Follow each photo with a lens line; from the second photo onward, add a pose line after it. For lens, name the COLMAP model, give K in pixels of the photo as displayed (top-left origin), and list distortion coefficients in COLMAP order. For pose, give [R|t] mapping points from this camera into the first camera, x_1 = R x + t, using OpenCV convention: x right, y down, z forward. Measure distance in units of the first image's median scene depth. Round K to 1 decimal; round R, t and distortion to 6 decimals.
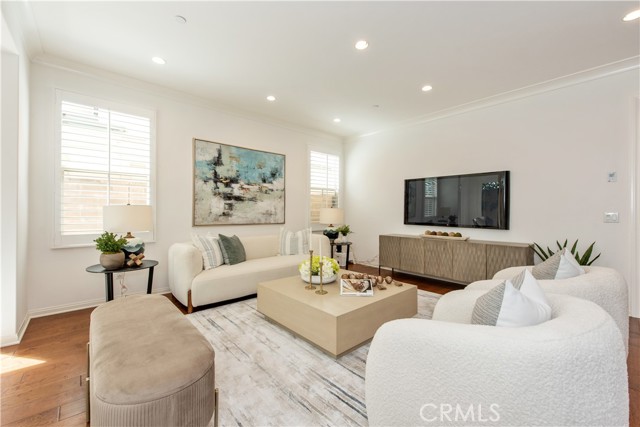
lens RADIAL K [[263.3, 0, 319.3], [0, 263.3, 210.7], [0, 0, 1]] dist [0.001757, 0.000085]
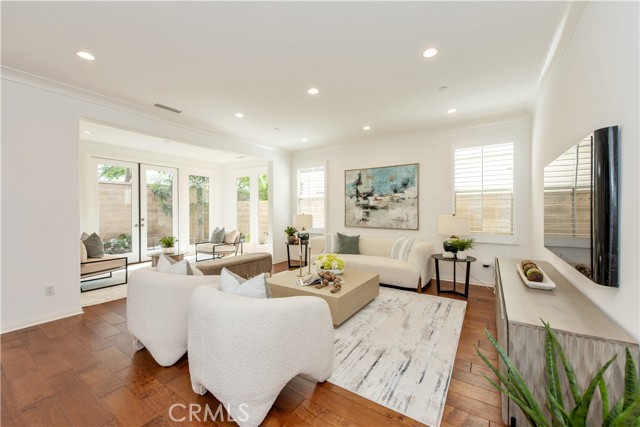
lens RADIAL K [[251.5, 0, 318.2], [0, 251.5, 215.2], [0, 0, 1]] dist [0.005702, -0.002927]
pose [[0.242208, 0.015717, -0.970097, 0.824435], [0.007146, 0.999813, 0.017982, -0.033692], [0.970198, -0.011287, 0.242050, 0.431506]]
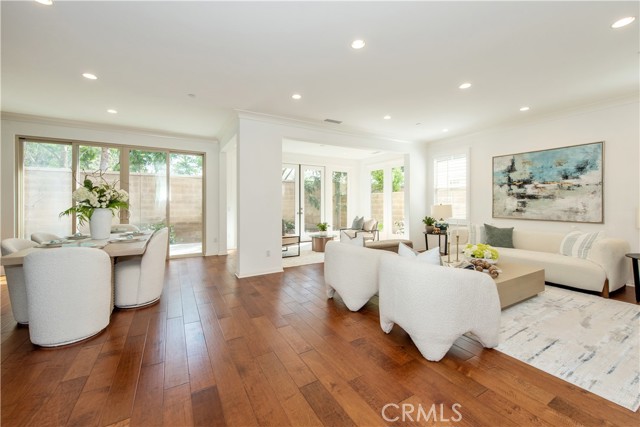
lens RADIAL K [[251.5, 0, 322.1], [0, 251.5, 206.0], [0, 0, 1]] dist [0.005702, -0.002927]
pose [[-0.209964, 0.011536, -0.977641, 0.947260], [0.009747, 0.999905, 0.009706, -0.026545], [0.977661, -0.007492, -0.210057, 0.334712]]
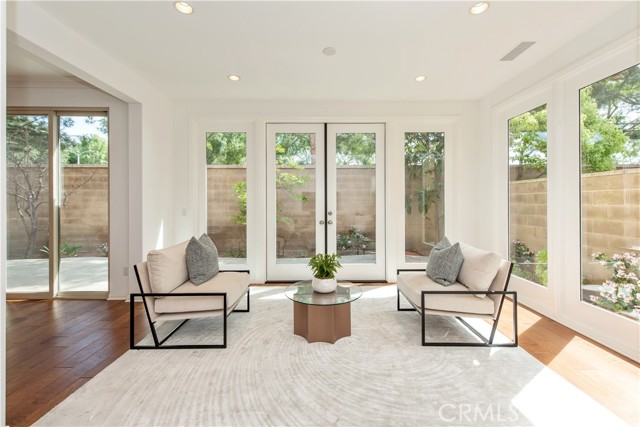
lens RADIAL K [[263.3, 0, 323.7], [0, 263.3, 202.6], [0, 0, 1]] dist [0.001757, 0.000085]
pose [[-0.662023, 0.003103, -0.749477, -0.119135], [0.006747, 0.999976, -0.001820, -0.026330], [0.749453, -0.006262, -0.662028, 0.410047]]
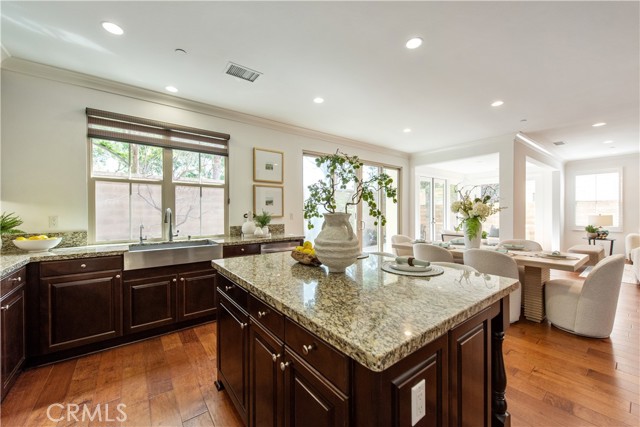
lens RADIAL K [[251.5, 0, 315.6], [0, 251.5, 212.6], [0, 0, 1]] dist [0.005702, -0.002927]
pose [[-0.087884, 0.005383, -0.996116, 1.244147], [0.014039, 0.999893, 0.004165, -0.060159], [0.996032, -0.013618, -0.087951, -0.972145]]
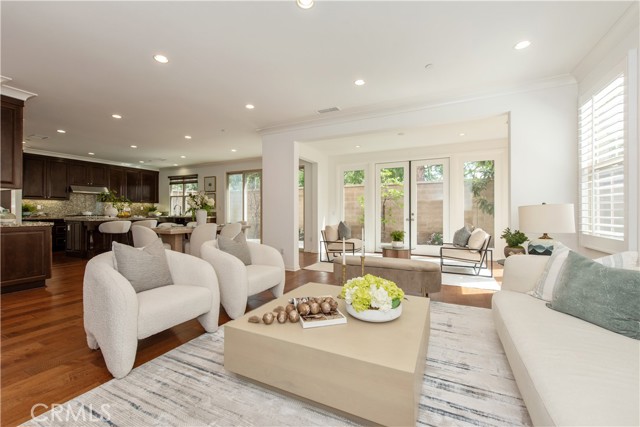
lens RADIAL K [[263.3, 0, 322.2], [0, 263.3, 211.8], [0, 0, 1]] dist [0.001757, 0.000085]
pose [[-0.929472, -0.000415, -0.368893, 0.248282], [0.002996, 0.999958, -0.008675, 0.007889], [0.368881, -0.009169, -0.929432, 1.075086]]
